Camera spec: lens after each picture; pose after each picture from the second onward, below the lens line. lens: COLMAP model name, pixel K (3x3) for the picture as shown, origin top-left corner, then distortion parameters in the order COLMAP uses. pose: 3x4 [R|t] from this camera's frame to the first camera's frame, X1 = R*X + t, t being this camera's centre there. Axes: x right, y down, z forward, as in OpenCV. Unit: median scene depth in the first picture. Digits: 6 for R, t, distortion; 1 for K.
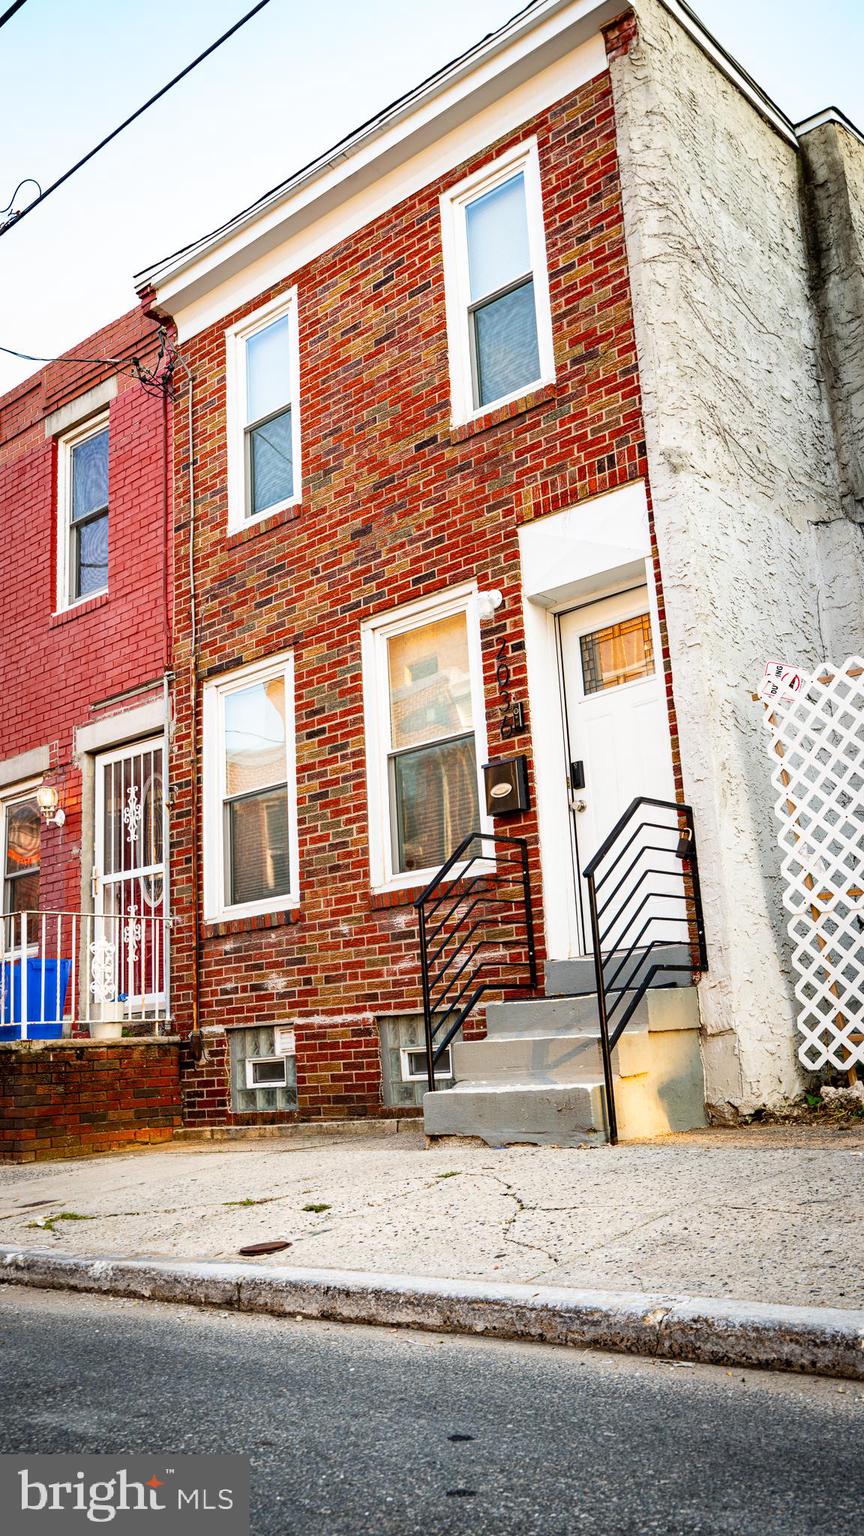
lens RADIAL K [[1310.5, 0, 442.2], [0, 1310.5, 767.6], [0, 0, 1]] dist [-0.013729, 0.023019]
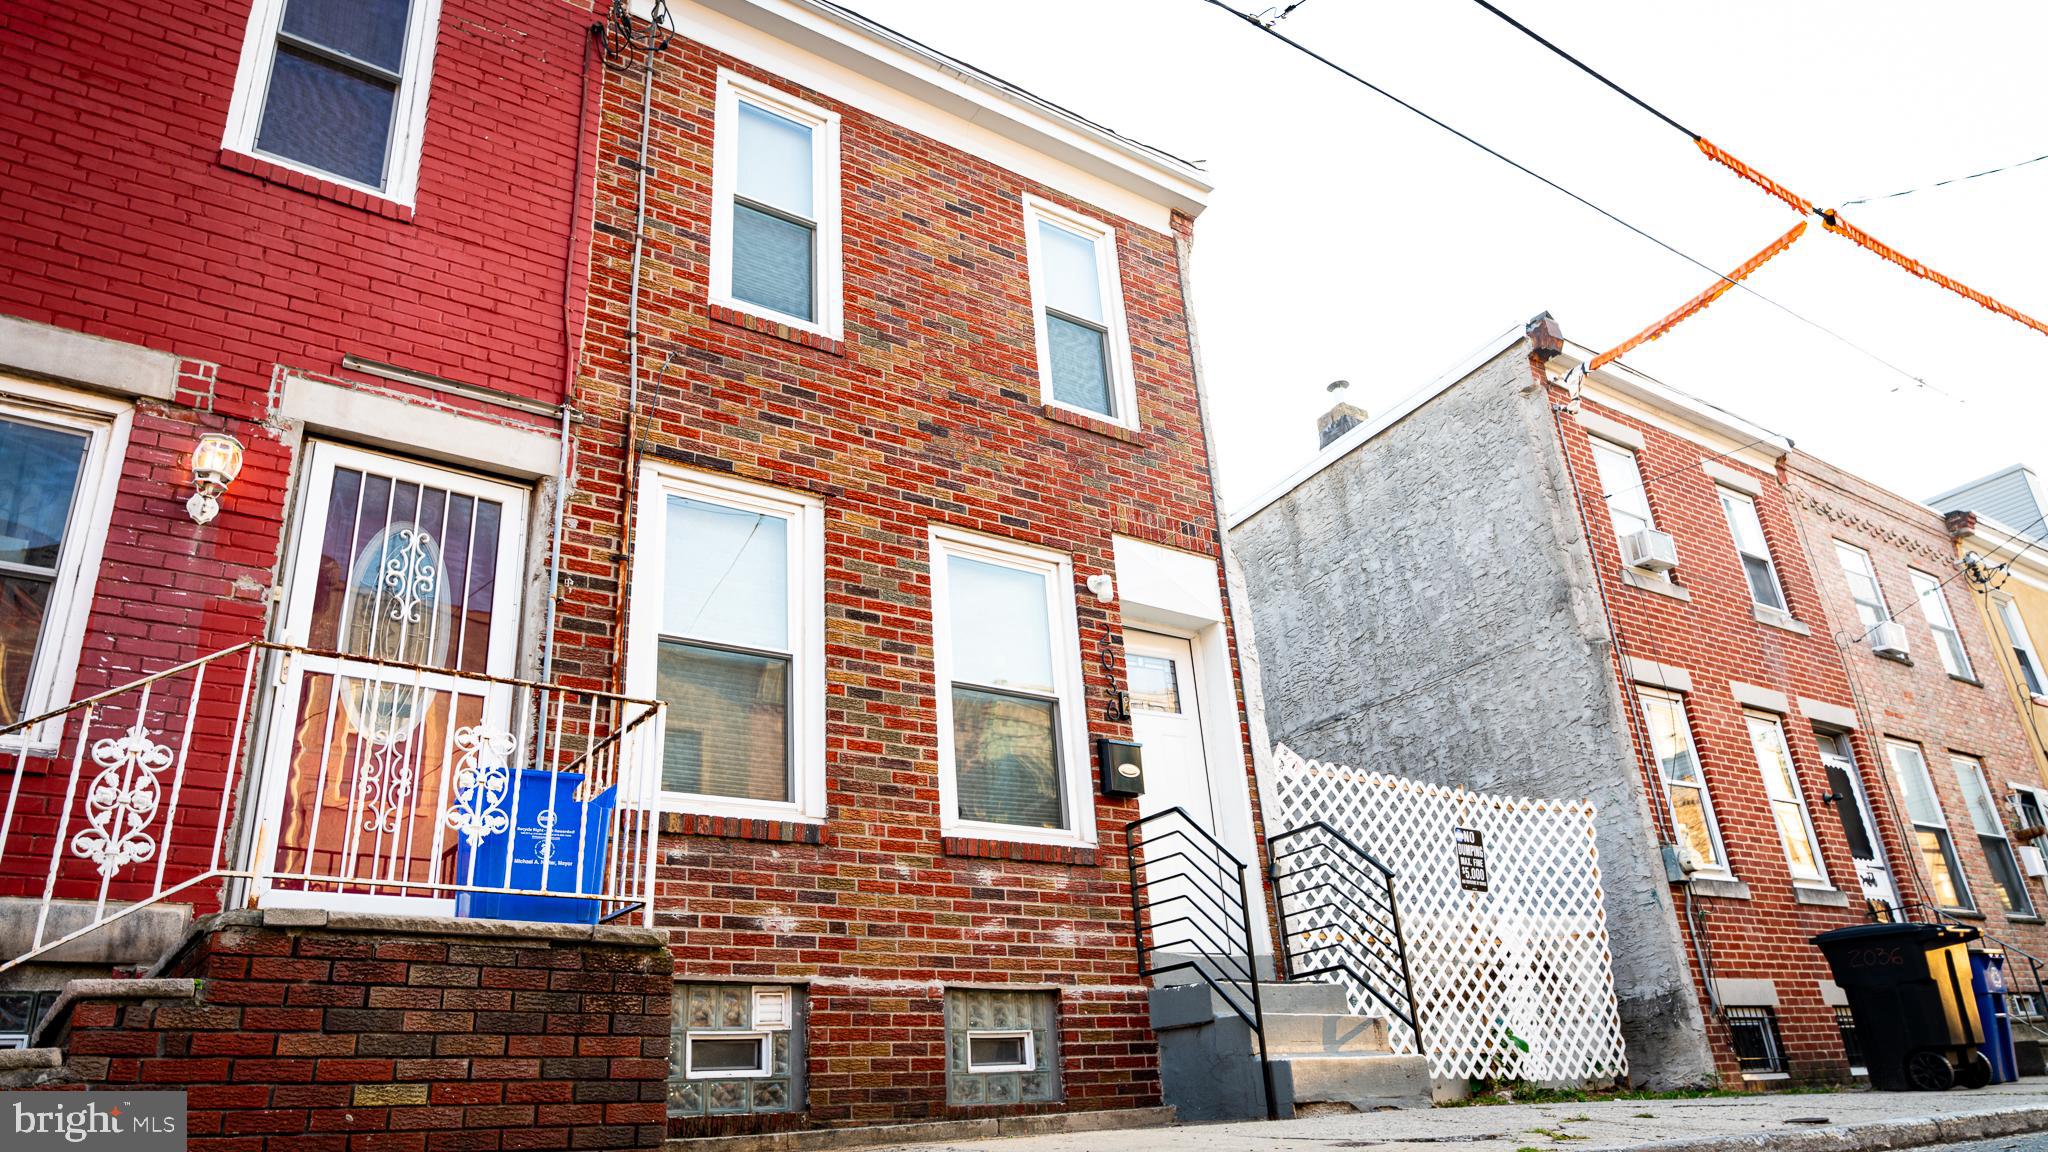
lens RADIAL K [[1346.6, 0, 1021.3], [0, 1346.6, 571.5], [0, 0, 1]] dist [-0.016501, 0.006329]
pose [[0.233489, 0.429897, 0.872165, -0.825193], [-0.165520, 0.901438, -0.400015, 0.269049], [-0.958168, -0.050962, 0.281633, 0.704105]]
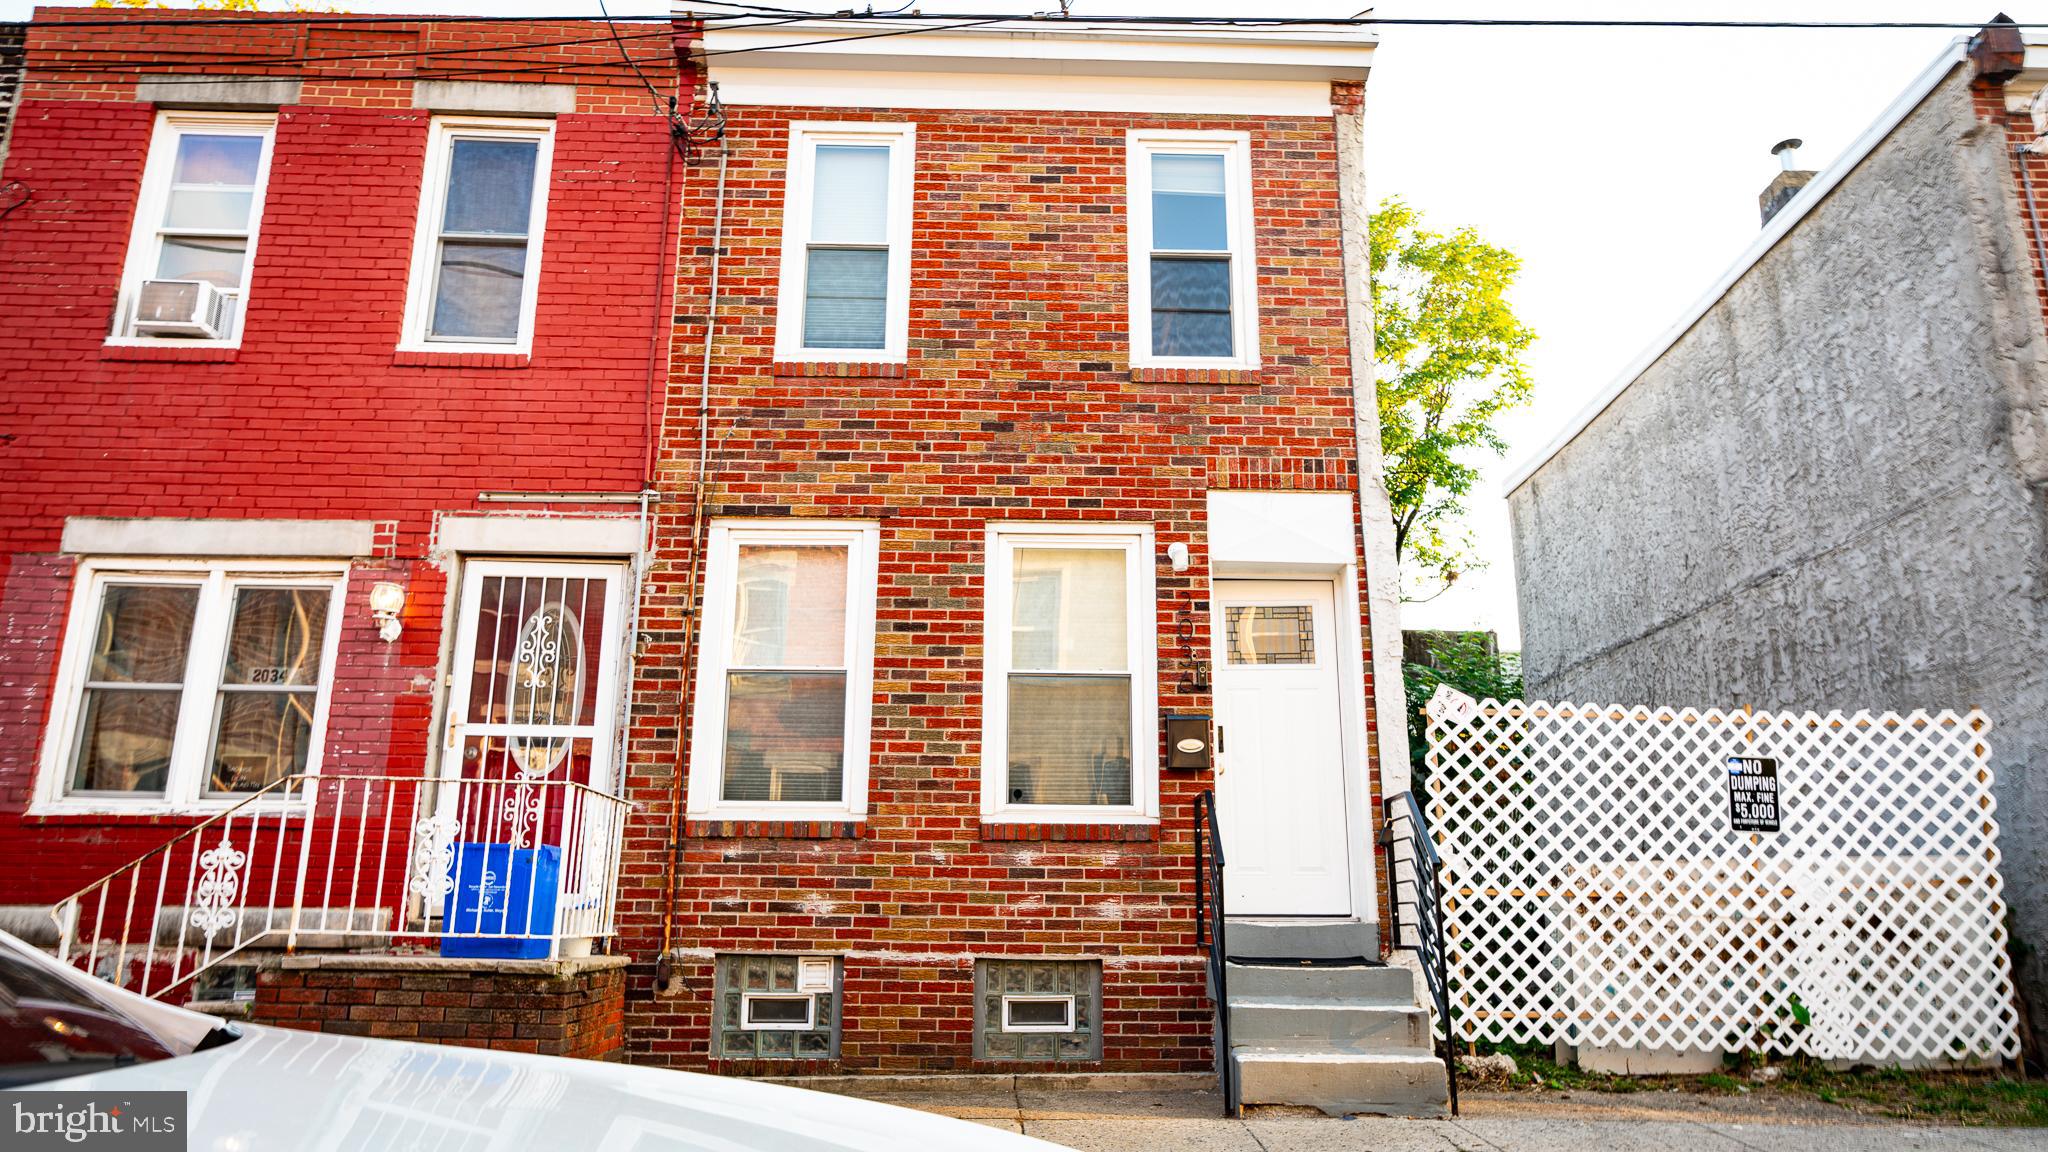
lens RADIAL K [[1346.6, 0, 1024.5], [0, 1346.6, 573.2], [0, 0, 1]] dist [-0.016501, 0.006329]
pose [[0.725713, 0.236029, 0.646243, -0.661733], [-0.201202, 0.971056, -0.128717, 0.042009], [-0.657919, -0.036613, 0.752198, 0.273036]]
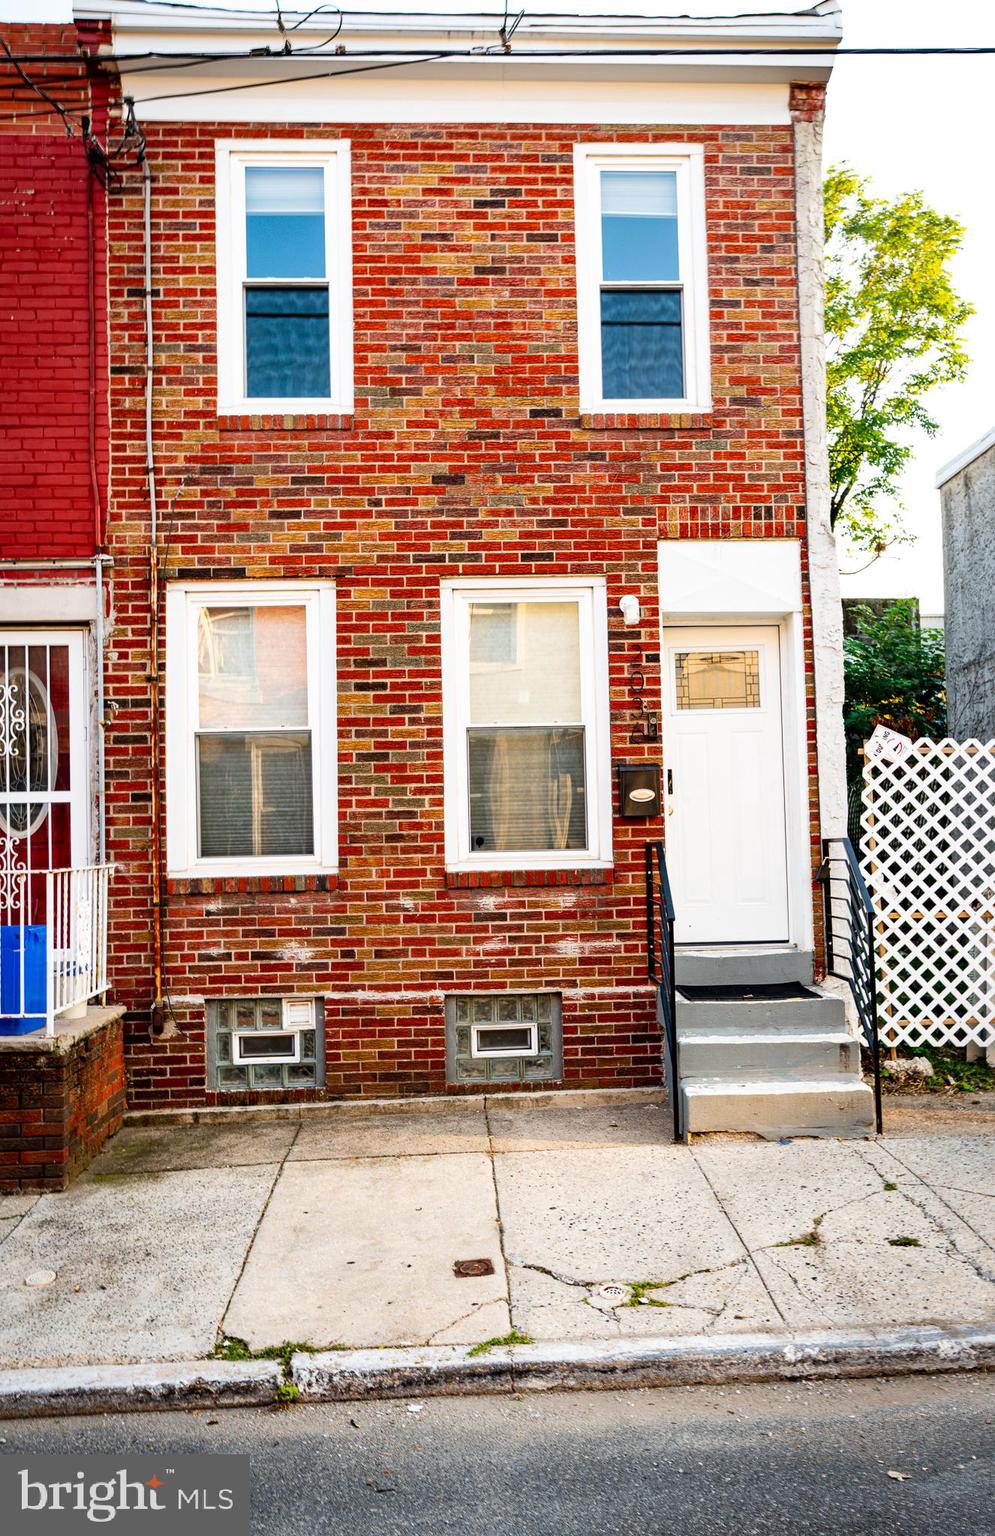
lens RADIAL K [[1221.1, 0, 520.9], [0, 1221.1, 808.8], [0, 0, 1]] dist [-0.003779, 0.010989]
pose [[0.709297, 0.062550, 0.702129, -0.637661], [-0.175475, 0.980368, 0.089928, -0.038785], [-0.682720, -0.186991, 0.706348, 0.320796]]
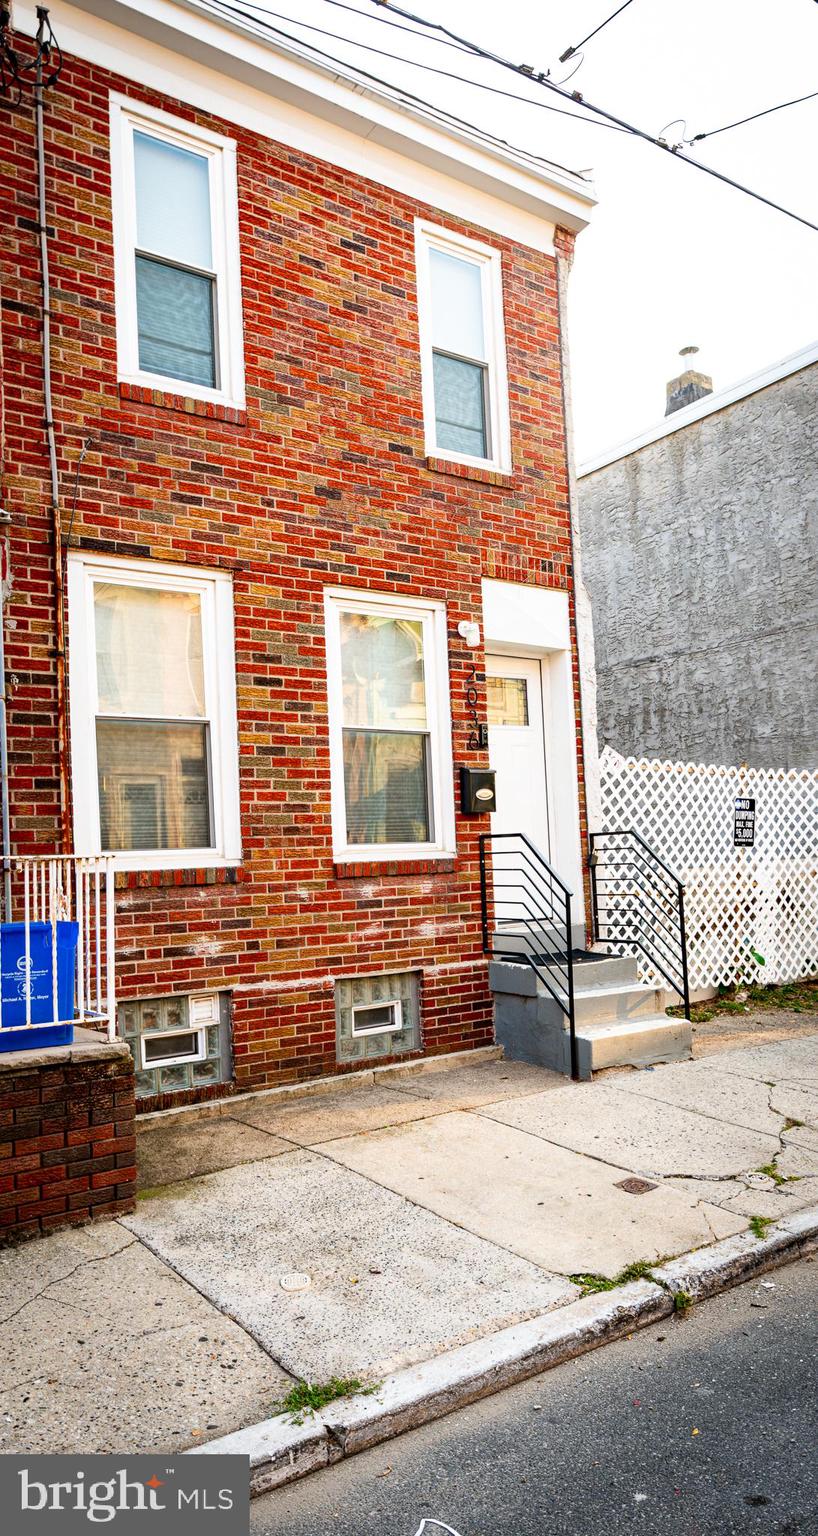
lens RADIAL K [[1090.2, 0, 424.2], [0, 1090.2, 838.1], [0, 0, 1]] dist [-0.021810, 0.023271]
pose [[0.187938, 0.068638, 0.979780, -0.856496], [-0.191995, 0.980878, -0.031887, 0.089379], [-0.963233, -0.182120, 0.197522, 0.745456]]
